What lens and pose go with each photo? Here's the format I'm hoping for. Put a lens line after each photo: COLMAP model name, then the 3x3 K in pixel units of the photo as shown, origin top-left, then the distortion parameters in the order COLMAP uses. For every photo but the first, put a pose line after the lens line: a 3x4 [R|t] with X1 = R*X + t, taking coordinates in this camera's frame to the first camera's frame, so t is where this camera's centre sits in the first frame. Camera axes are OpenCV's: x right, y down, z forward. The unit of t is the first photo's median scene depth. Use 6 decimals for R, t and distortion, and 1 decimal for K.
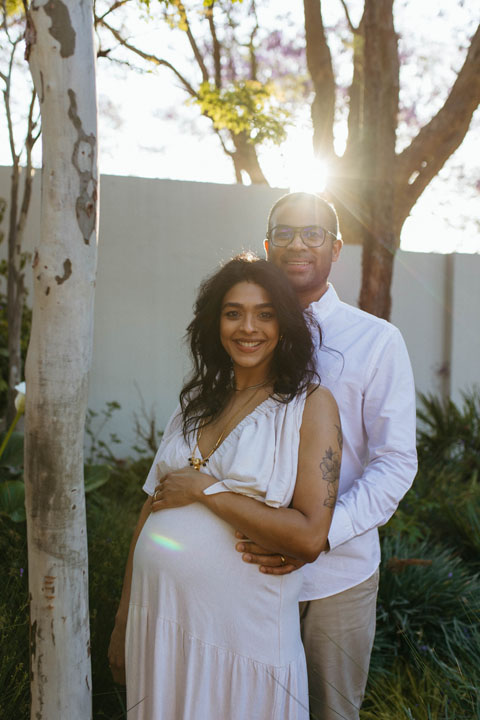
lens RADIAL K [[744.0, 0, 239.7], [0, 744.0, 360.4], [0, 0, 1]] dist [0.025211, 0.000000]
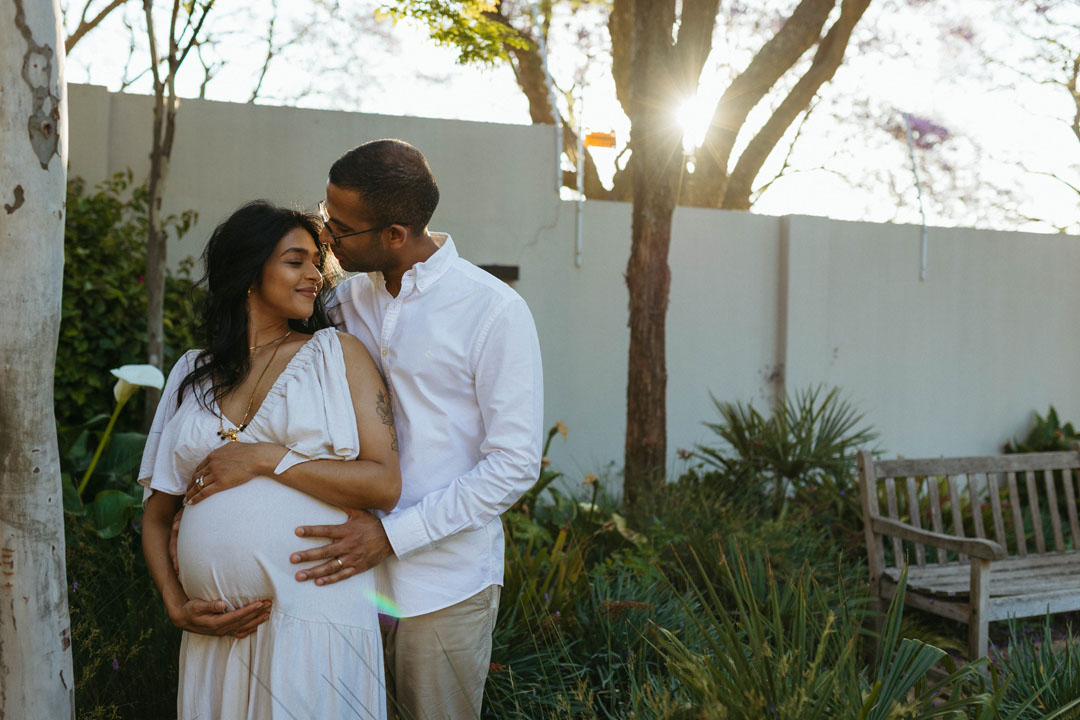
lens RADIAL K [[1053.3, 0, 540.7], [0, 1053.3, 358.3], [0, 0, 1]] dist [0.028655, 0.000000]
pose [[0.999208, 0.006780, -0.039197, 0.420352], [-0.007485, 0.999812, -0.017863, 0.084043], [0.039069, 0.018143, 0.999072, -0.224610]]
